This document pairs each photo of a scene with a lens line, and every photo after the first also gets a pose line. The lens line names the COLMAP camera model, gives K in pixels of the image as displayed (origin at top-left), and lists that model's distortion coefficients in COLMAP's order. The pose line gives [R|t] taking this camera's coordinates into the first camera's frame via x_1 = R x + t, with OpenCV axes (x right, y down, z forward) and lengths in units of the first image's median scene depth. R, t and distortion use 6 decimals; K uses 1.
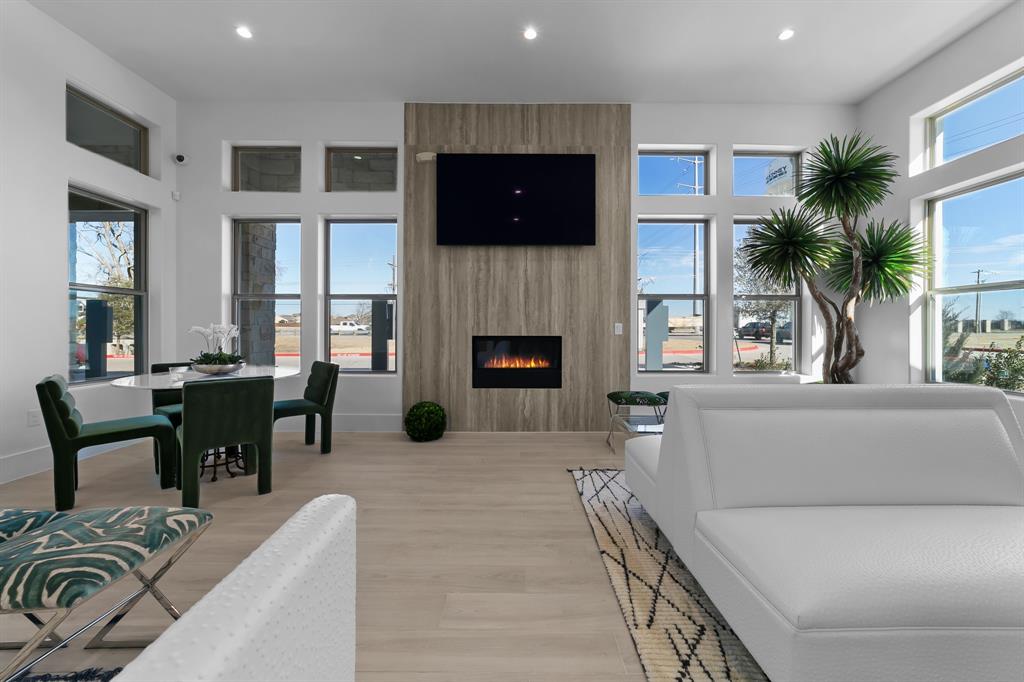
lens RADIAL K [[394.8, 0, 514.4], [0, 394.8, 326.4], [0, 0, 1]] dist [0.001456, 0.000227]
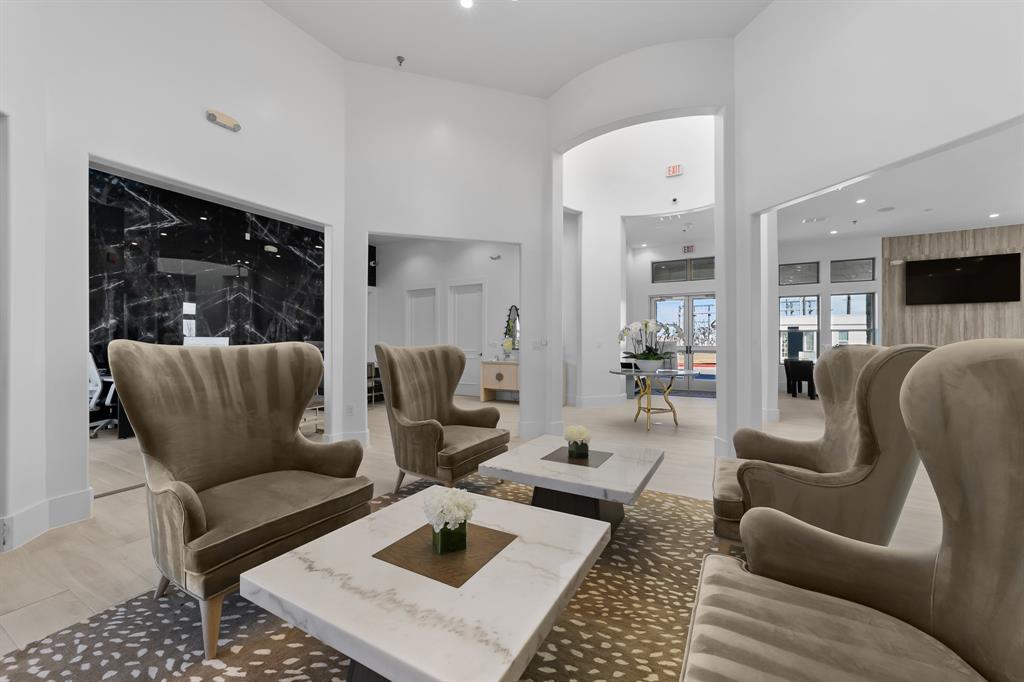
lens RADIAL K [[398.2, 0, 516.5], [0, 398.2, 341.7], [0, 0, 1]] dist [-0.016514, 0.008901]
pose [[0.878542, -0.003876, -0.477650, -0.984171], [0.004142, 0.999991, -0.000497, -0.021365], [0.477648, -0.001542, 0.878550, -1.775545]]
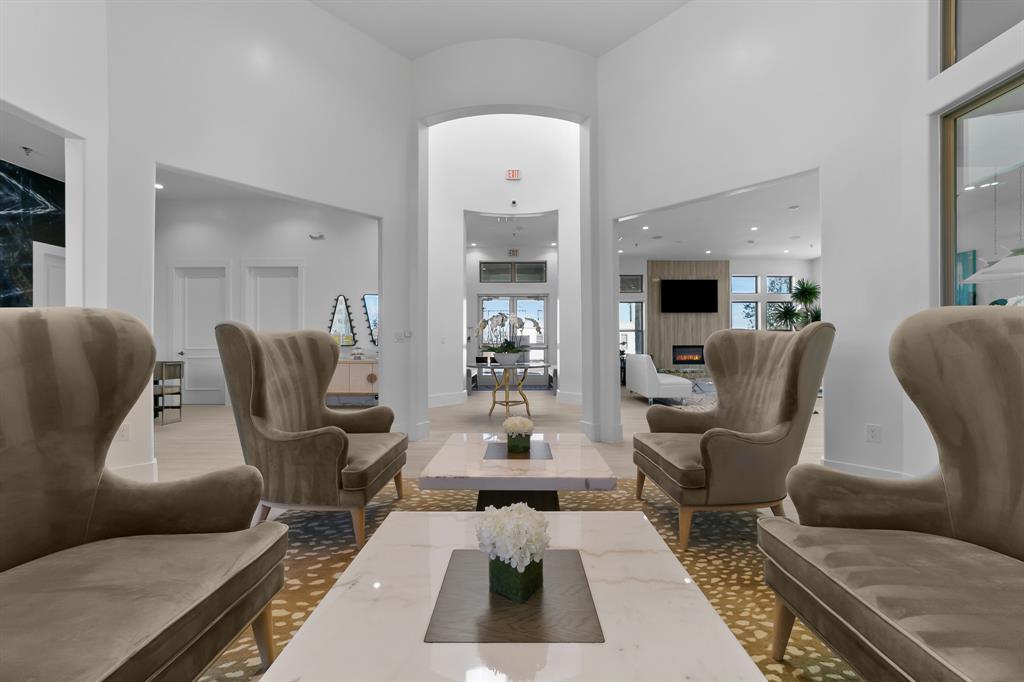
lens RADIAL K [[398.2, 0, 516.5], [0, 398.2, 341.7], [0, 0, 1]] dist [-0.016514, 0.008901]
pose [[0.999992, -0.003097, 0.002337, -1.190578], [0.003107, 0.999987, -0.004045, 0.006287], [-0.002324, 0.004052, 0.999989, -1.743441]]
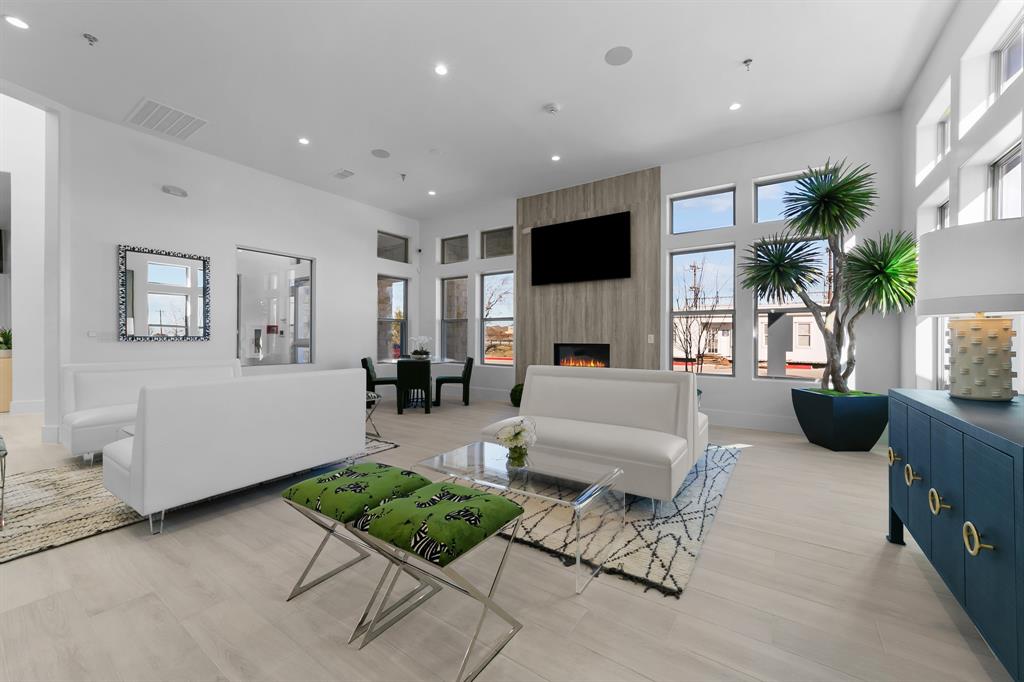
lens RADIAL K [[398.2, 0, 516.5], [0, 398.2, 341.7], [0, 0, 1]] dist [-0.016514, 0.008901]
pose [[0.828281, 0.004726, -0.560293, 0.636486], [0.002761, 0.999918, 0.012516, -0.002656], [0.560306, -0.011914, 0.828200, -0.354072]]
